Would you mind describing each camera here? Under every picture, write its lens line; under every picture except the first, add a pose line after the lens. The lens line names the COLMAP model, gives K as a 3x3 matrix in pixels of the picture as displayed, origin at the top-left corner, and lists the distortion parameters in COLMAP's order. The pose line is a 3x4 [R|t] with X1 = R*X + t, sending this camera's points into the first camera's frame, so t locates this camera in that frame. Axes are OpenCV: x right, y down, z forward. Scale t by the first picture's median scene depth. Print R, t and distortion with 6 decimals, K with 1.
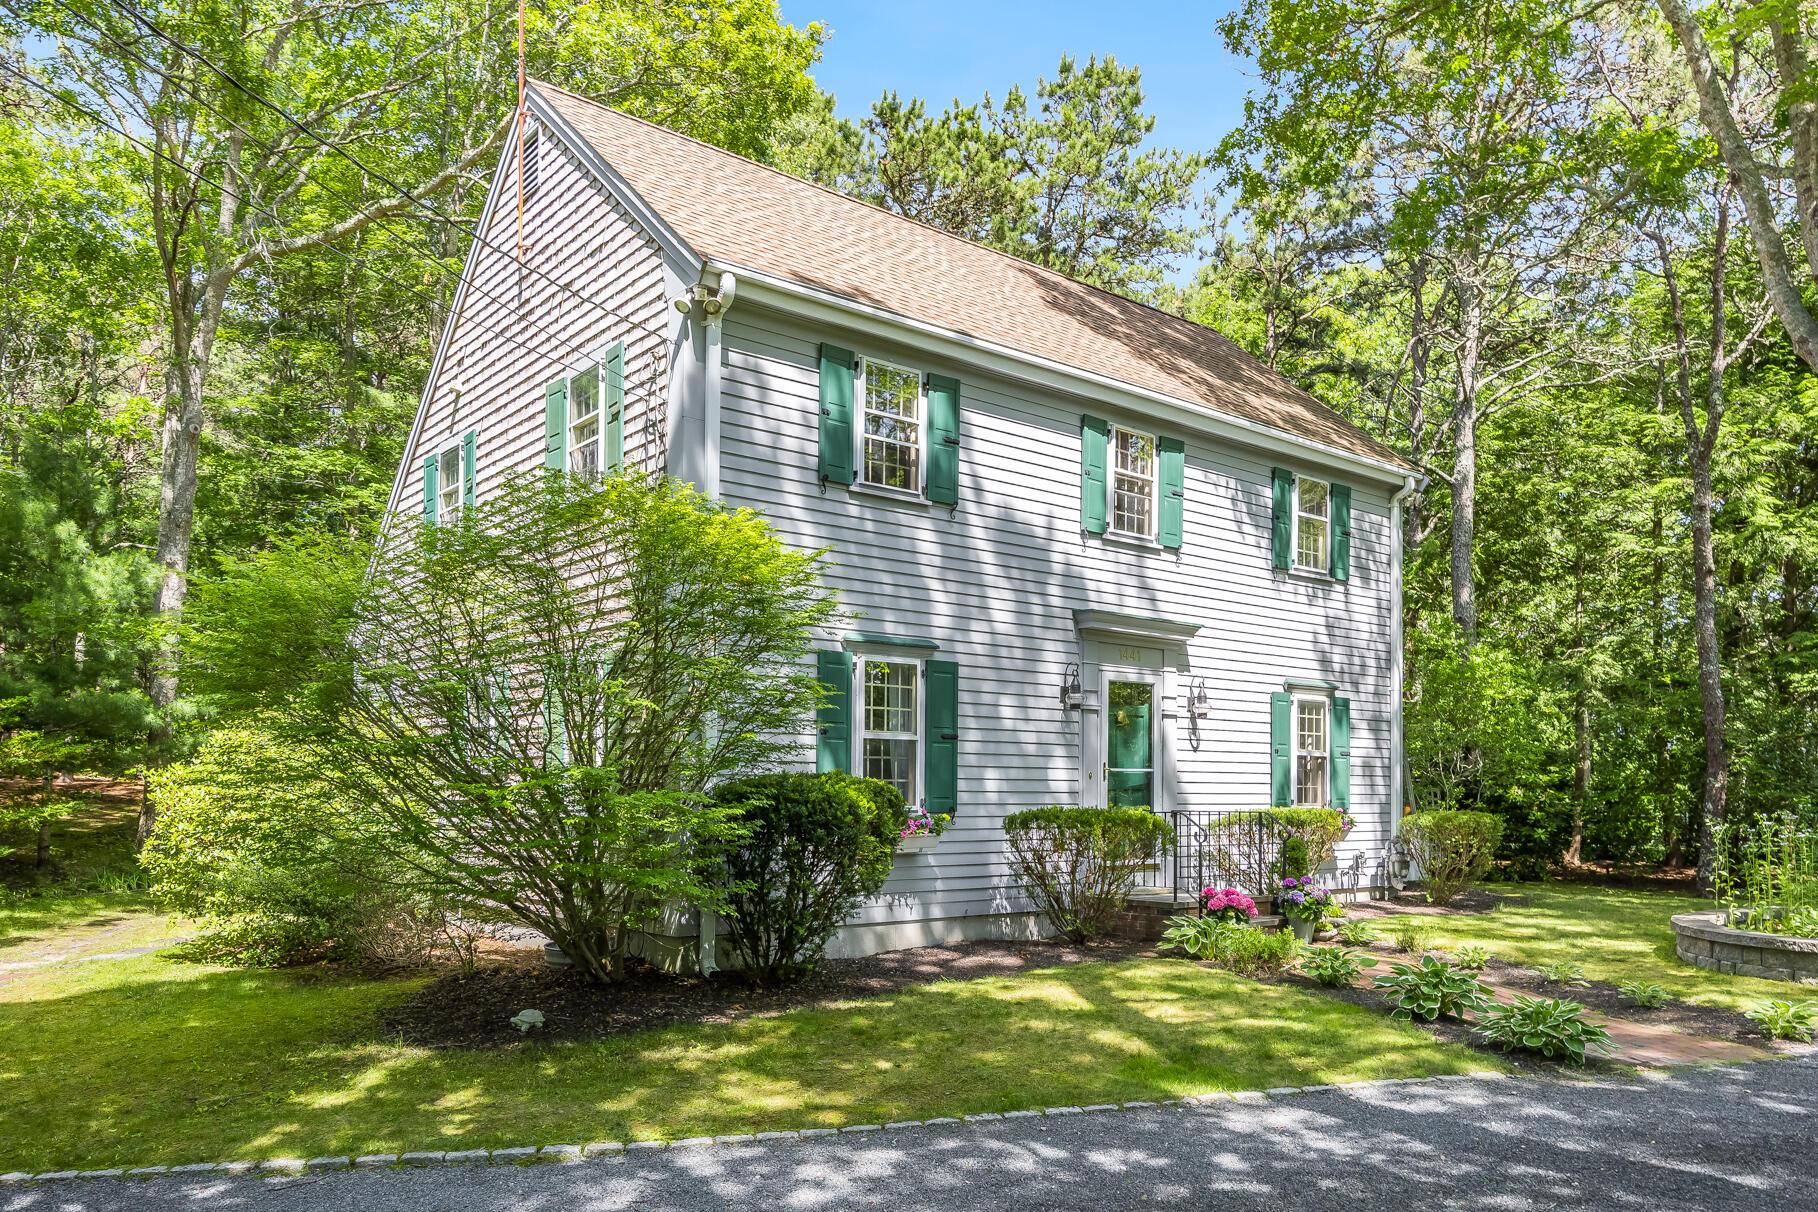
lens RADIAL K [[1310.3, 0, 957.1], [0, 1310.3, 798.8], [0, 0, 1]] dist [-0.002257, -0.003862]
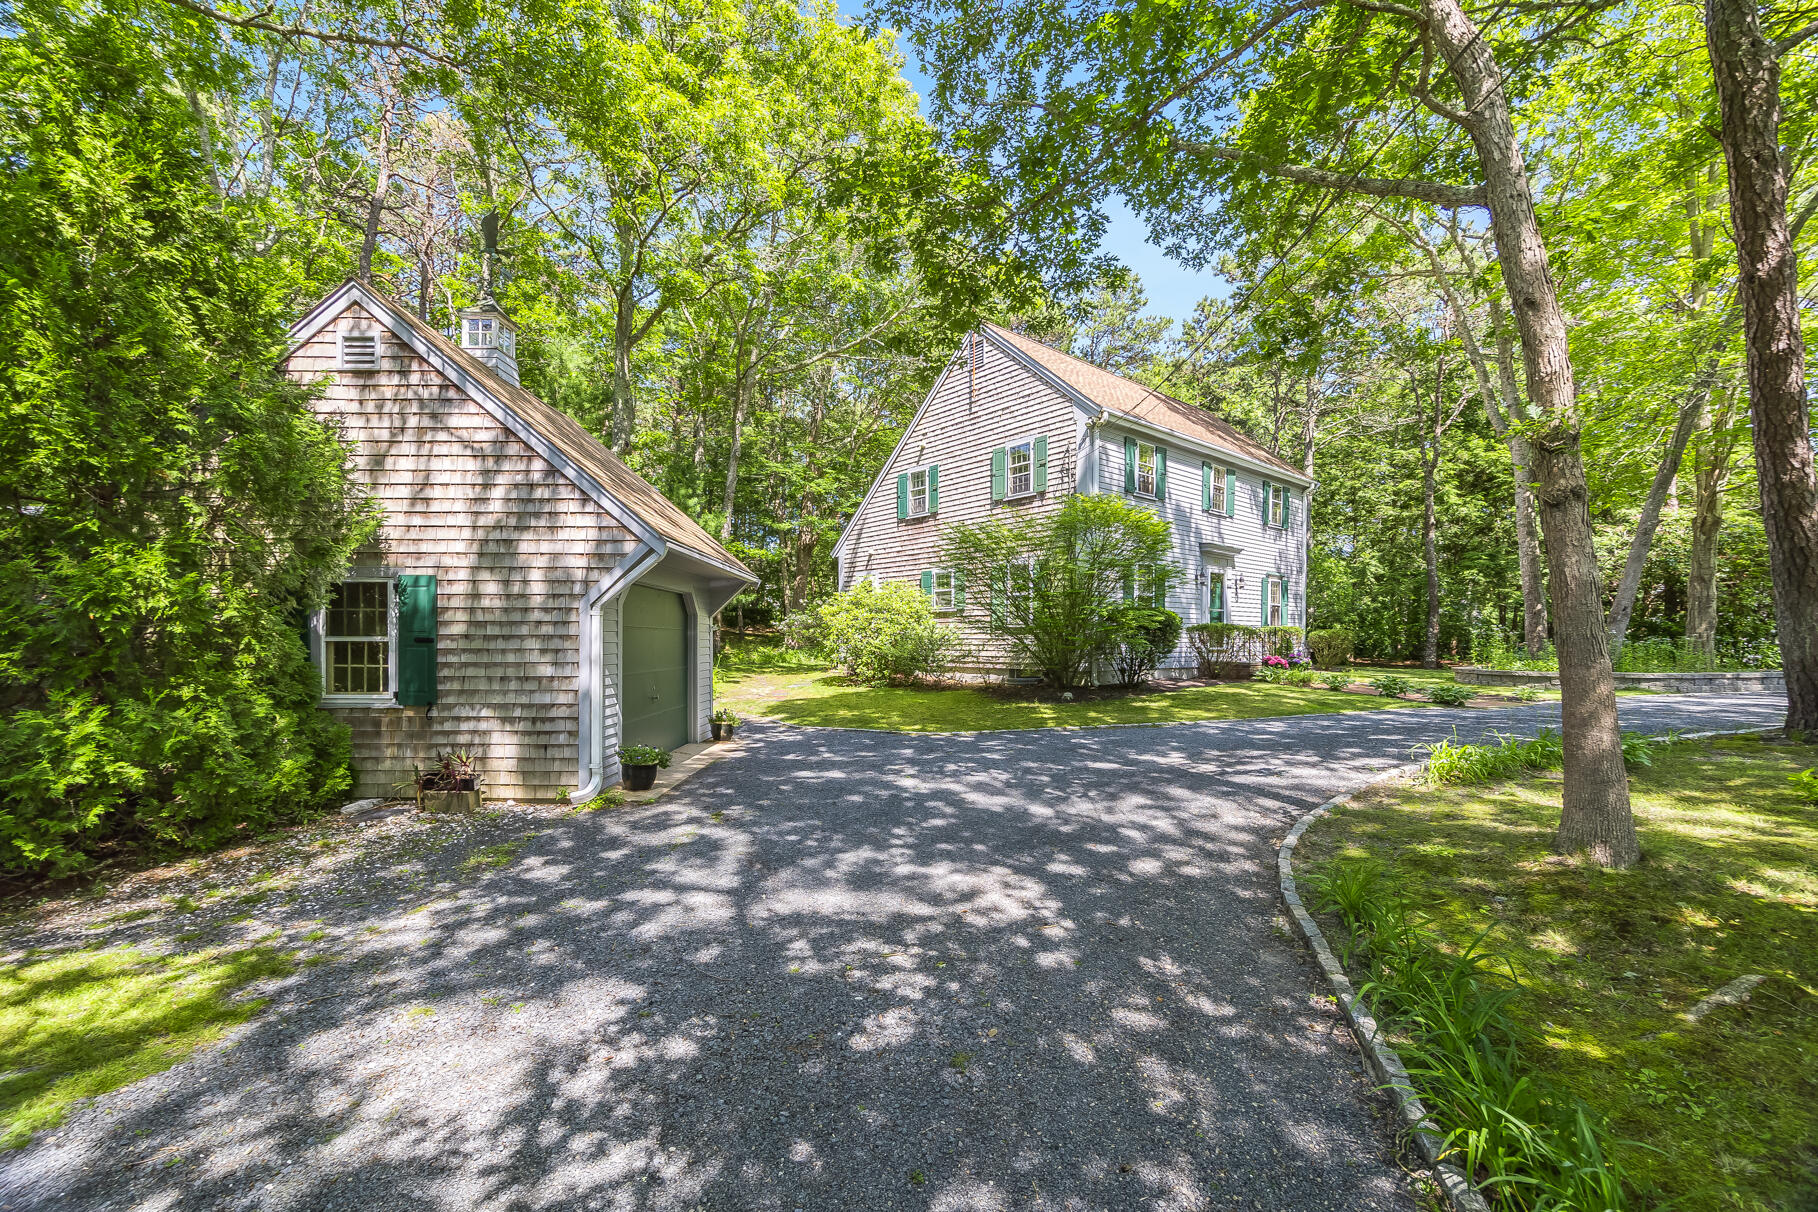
lens RADIAL K [[715.3, 0, 936.3], [0, 715.3, 664.6], [0, 0, 1]] dist [-0.015023, 0.000253]
pose [[0.999987, 0.004010, -0.003280, -0.406595], [-0.003880, 0.999252, 0.038489, 0.032168], [0.003432, -0.038475, 0.999254, -0.333037]]
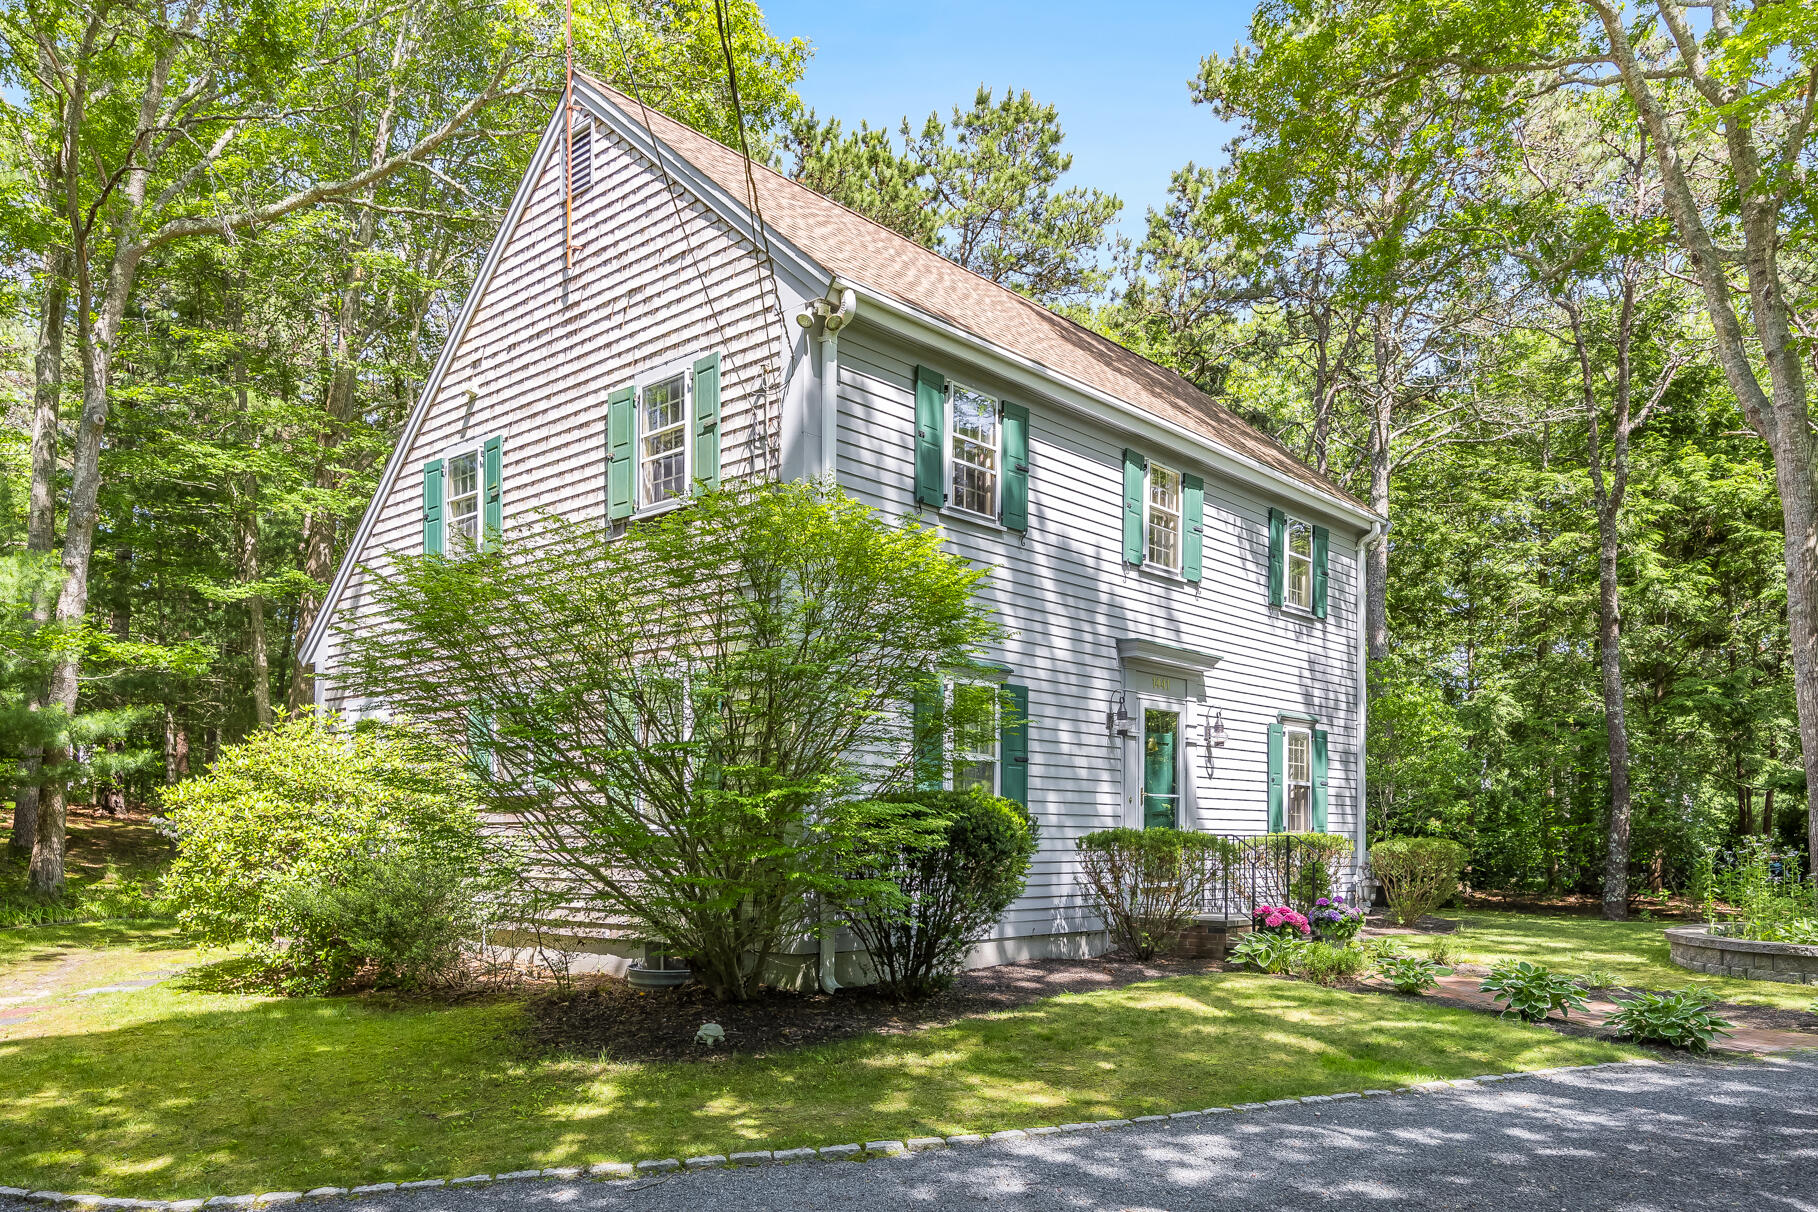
lens RADIAL K [[1310.3, 0, 955.8], [0, 1310.3, 872.9], [0, 0, 1]] dist [-0.002257, -0.003862]
pose [[0.989681, -0.000418, 0.143289, -0.194444], [-0.003661, 0.999595, 0.028204, 0.012022], [-0.143243, -0.028438, 0.989279, -0.009490]]
